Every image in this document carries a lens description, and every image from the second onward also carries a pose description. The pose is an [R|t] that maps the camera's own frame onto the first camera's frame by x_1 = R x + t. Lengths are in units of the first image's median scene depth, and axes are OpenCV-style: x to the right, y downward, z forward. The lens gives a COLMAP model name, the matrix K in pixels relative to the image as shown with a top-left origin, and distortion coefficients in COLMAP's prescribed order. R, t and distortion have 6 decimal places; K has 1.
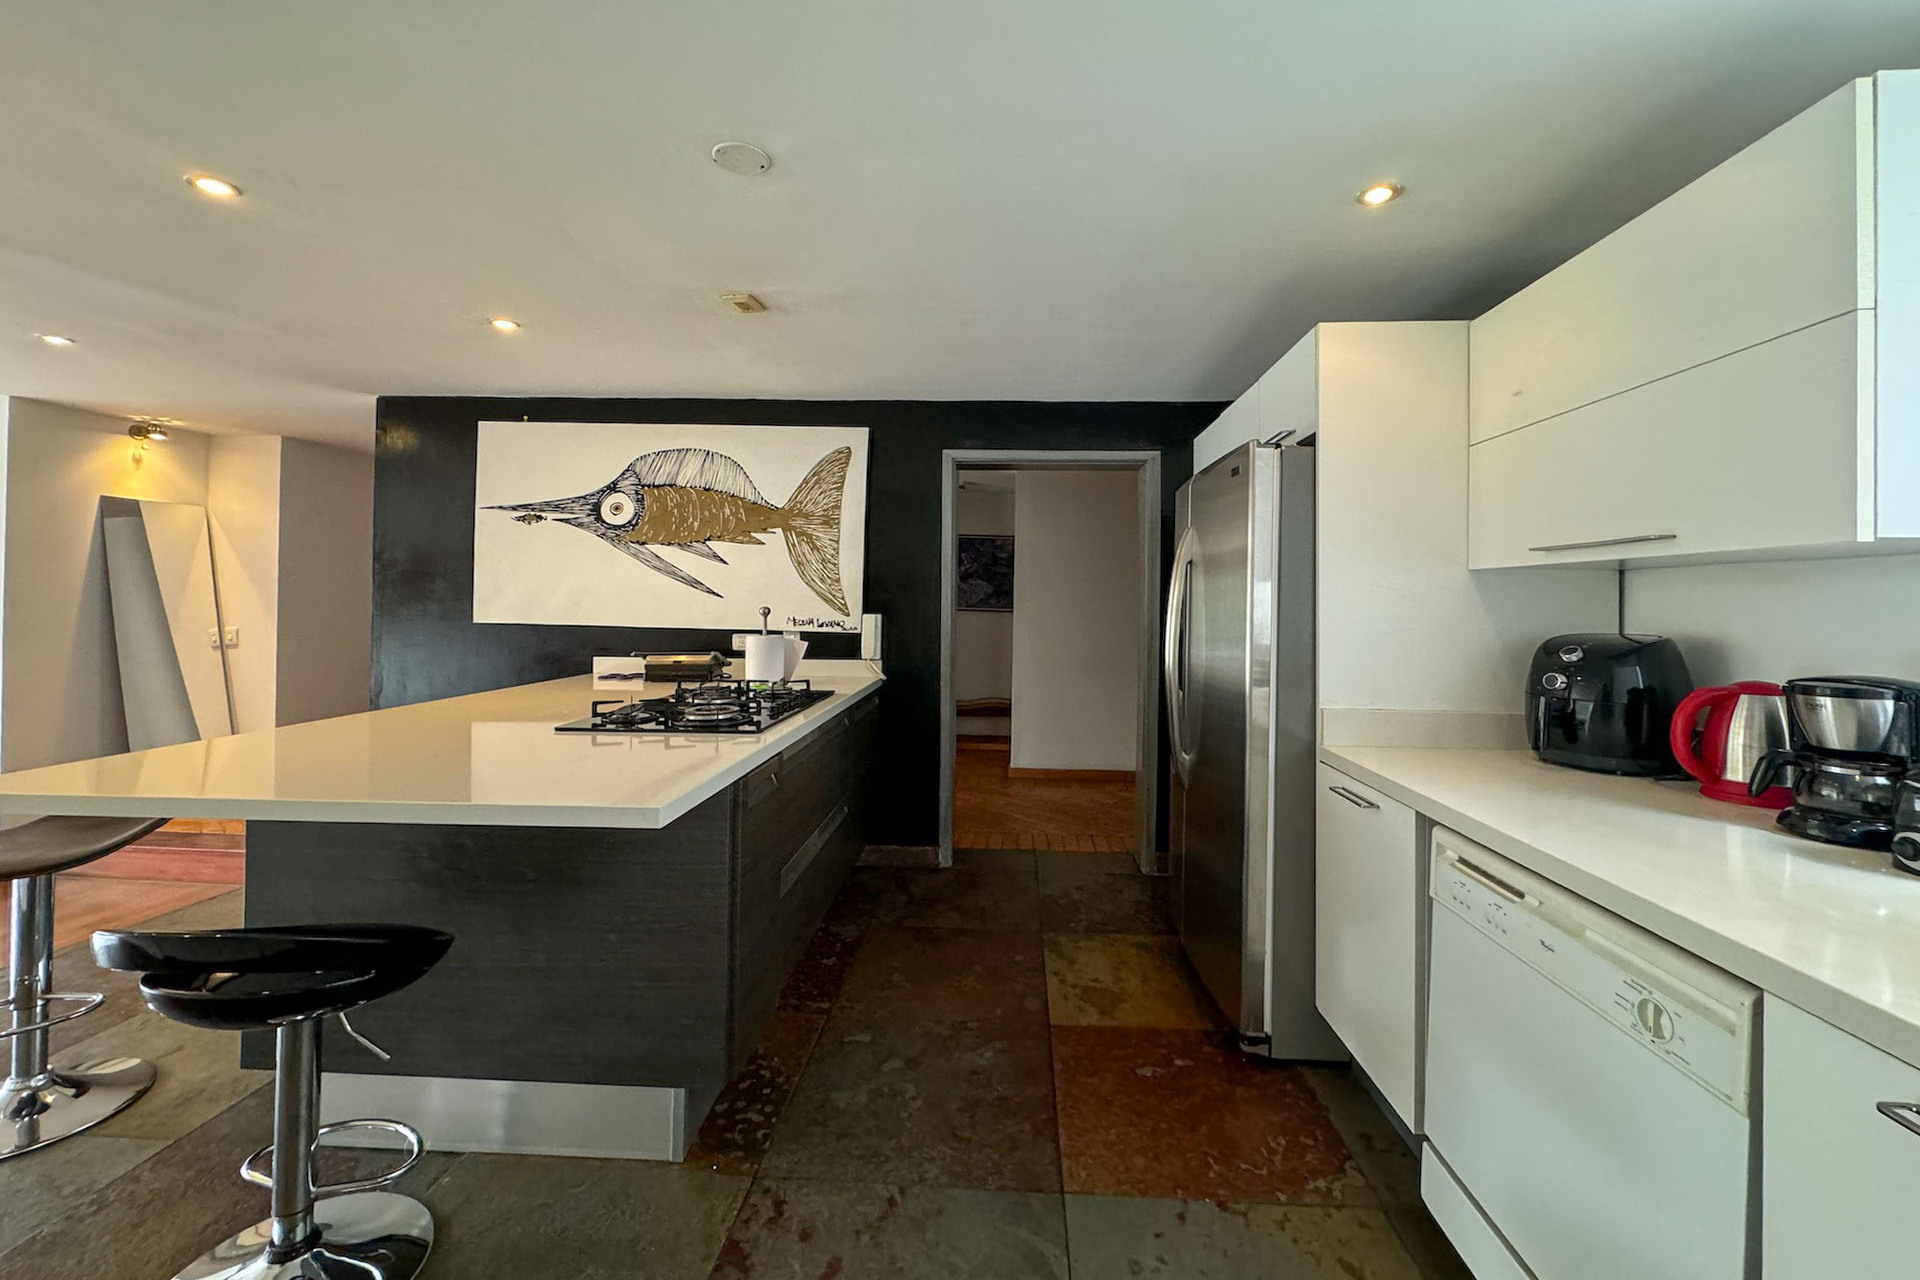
lens RADIAL K [[784.9, 0, 972.3], [0, 784.9, 592.4], [0, 0, 1]] dist [-0.001490, 0.000181]
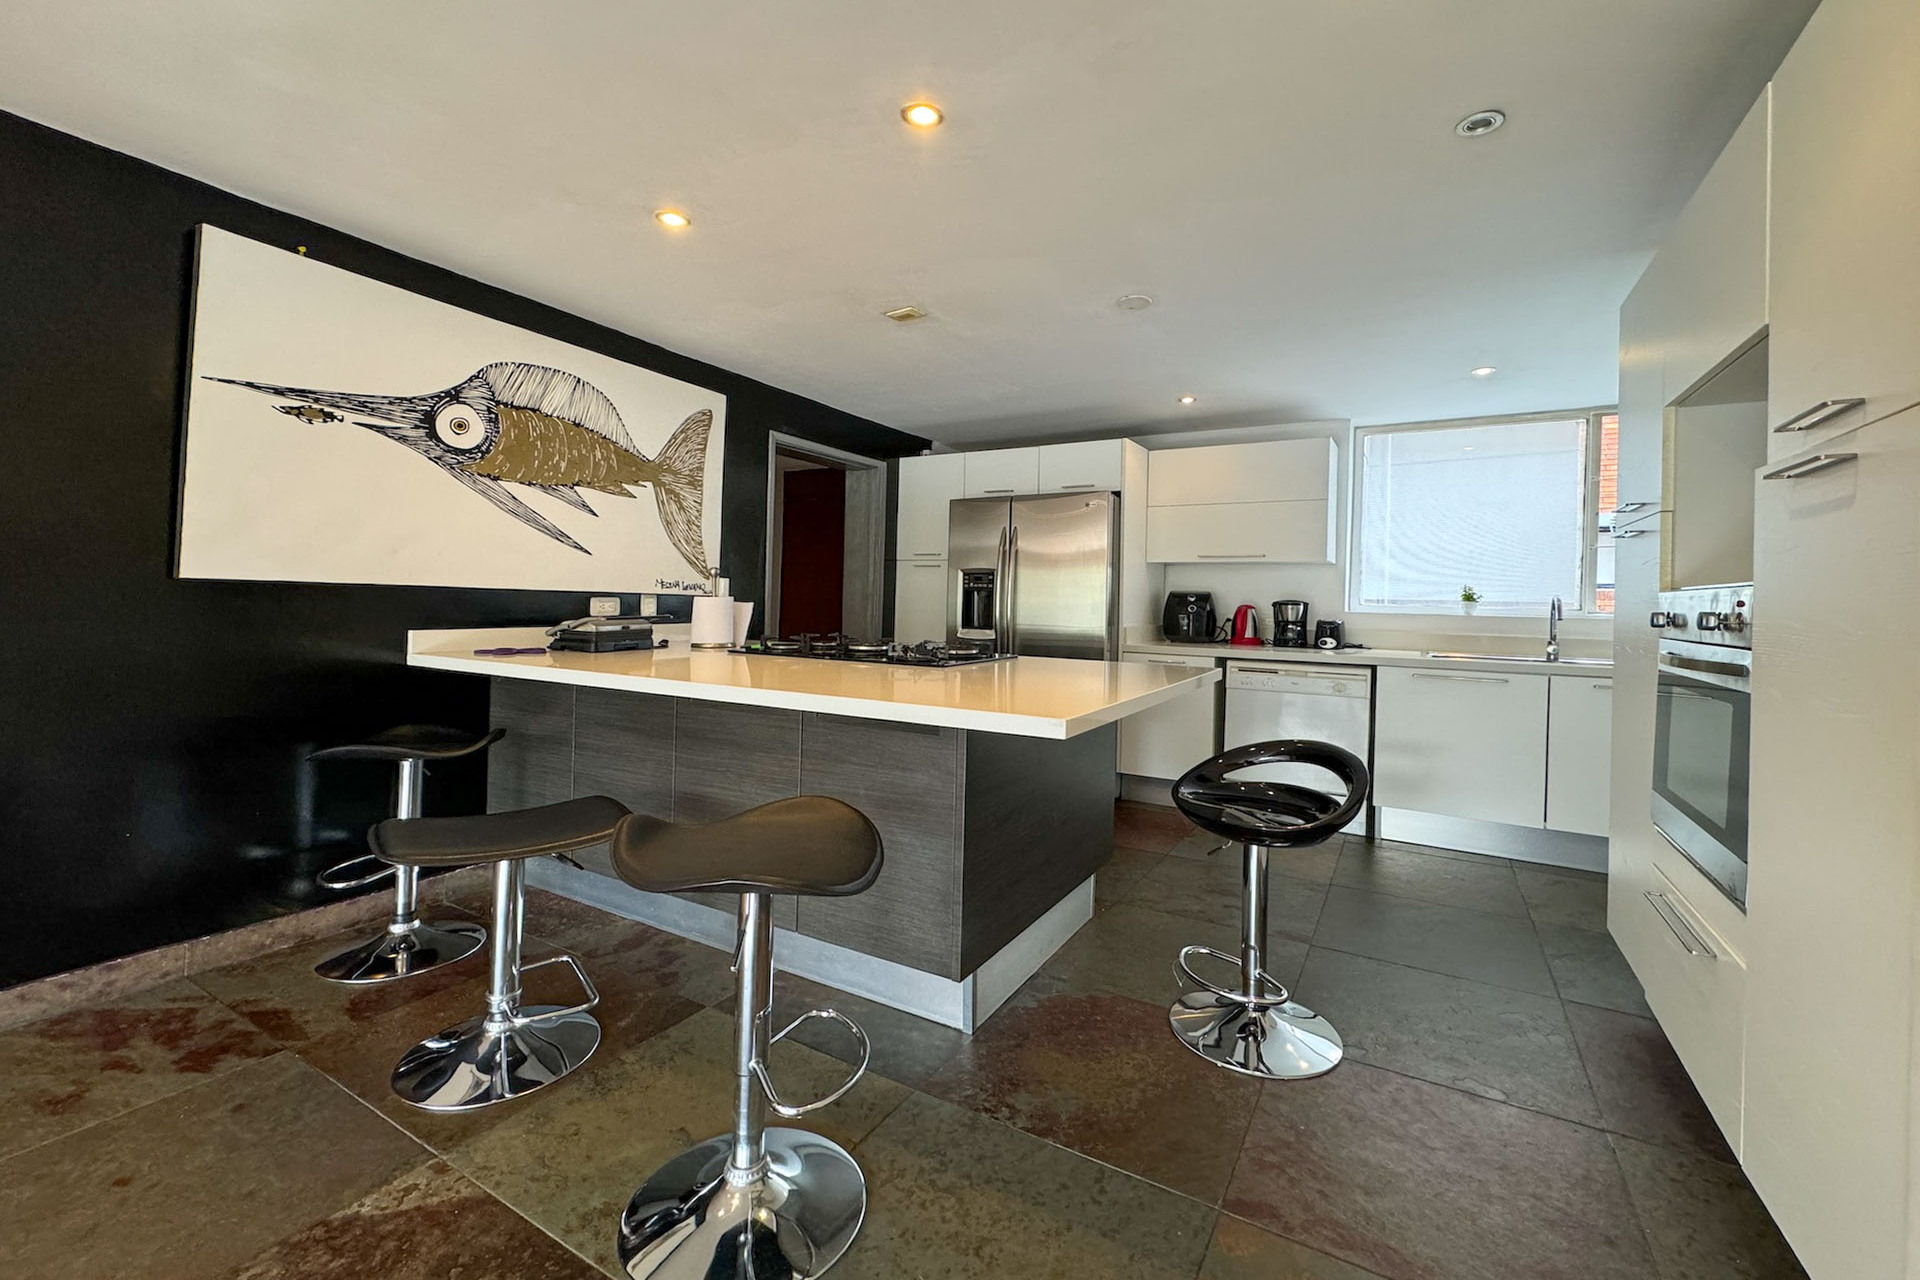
lens RADIAL K [[783.3, 0, 970.8], [0, 783.3, 590.2], [0, 0, 1]] dist [-0.001443, 0.000179]
pose [[0.450637, 0.006722, 0.892682, -1.518326], [-0.027445, 0.999603, 0.006327, 0.048362], [-0.892285, -0.027351, 0.450643, 0.418361]]
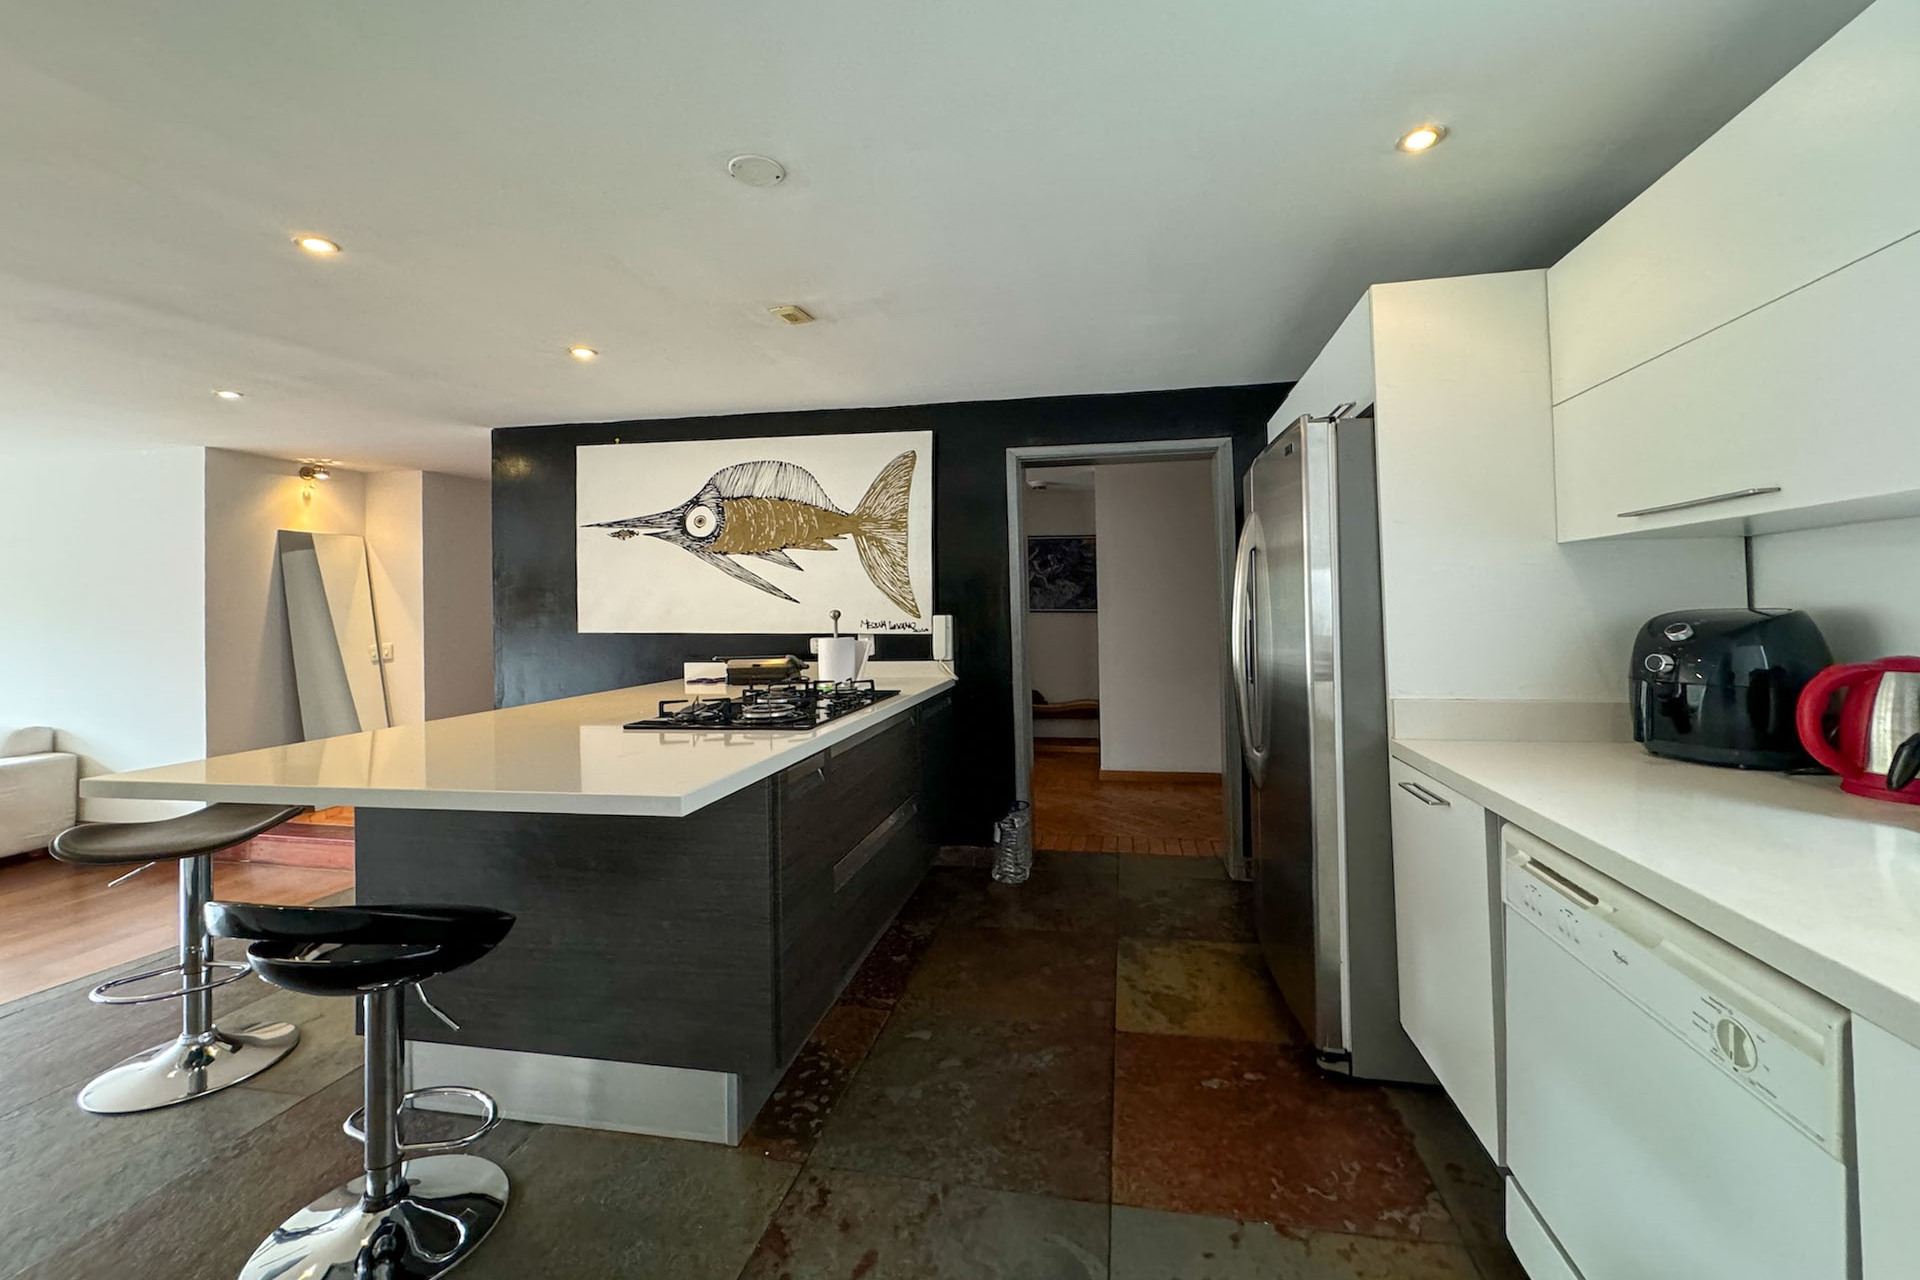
lens RADIAL K [[783.3, 0, 970.8], [0, 783.3, 590.2], [0, 0, 1]] dist [-0.001443, 0.000179]
pose [[0.990215, -0.030899, -0.136084, 0.080140], [0.029513, 0.999490, -0.012188, 0.015499], [0.136391, 0.008053, 0.990622, 0.014681]]
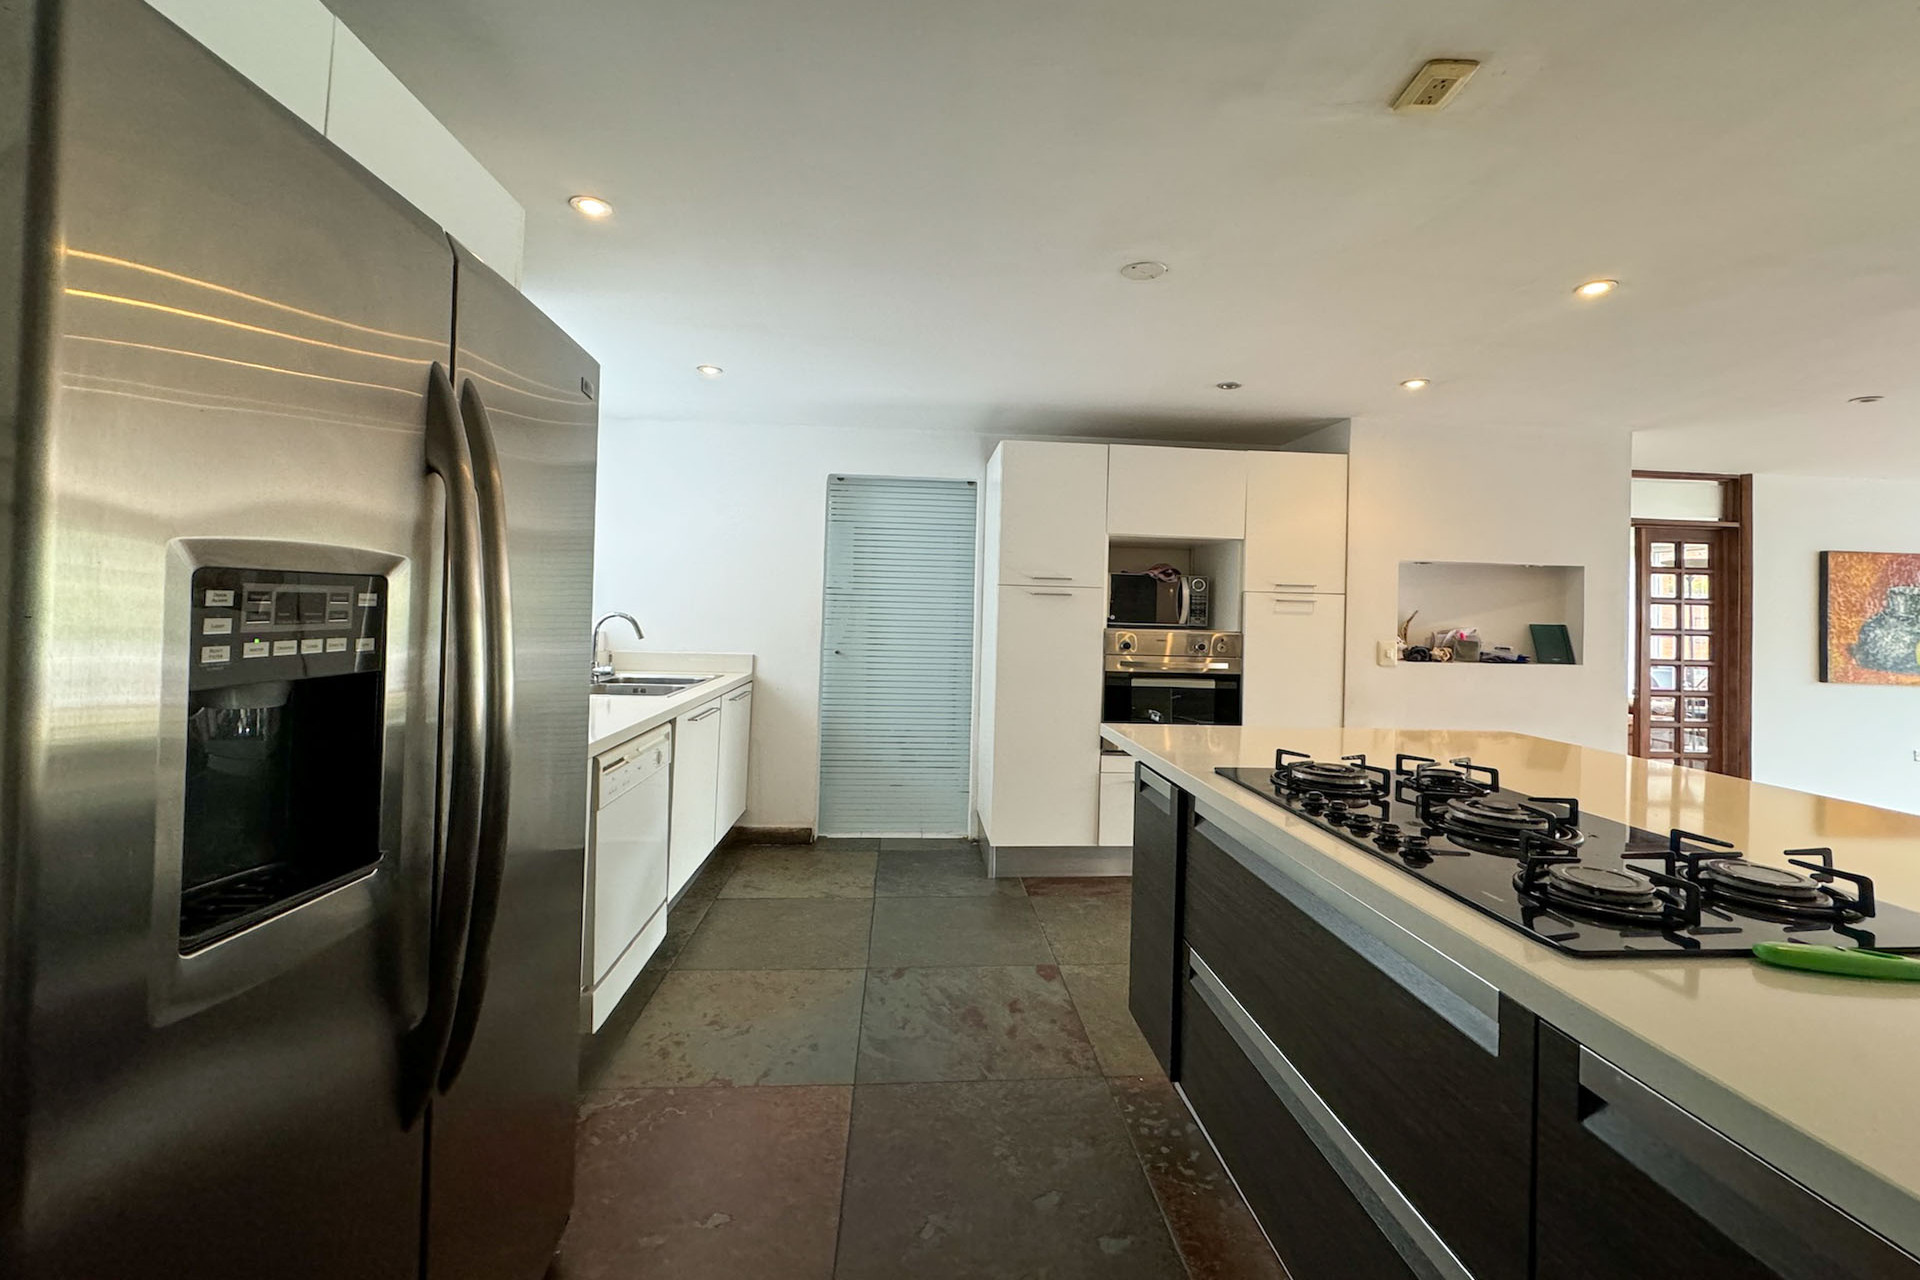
lens RADIAL K [[783.3, 0, 970.8], [0, 783.3, 590.2], [0, 0, 1]] dist [-0.001443, 0.000179]
pose [[-0.989490, -0.039115, -0.139211, 0.109755], [-0.035731, 0.999004, -0.026728, 0.014435], [0.140118, -0.021473, -0.989902, 1.806962]]
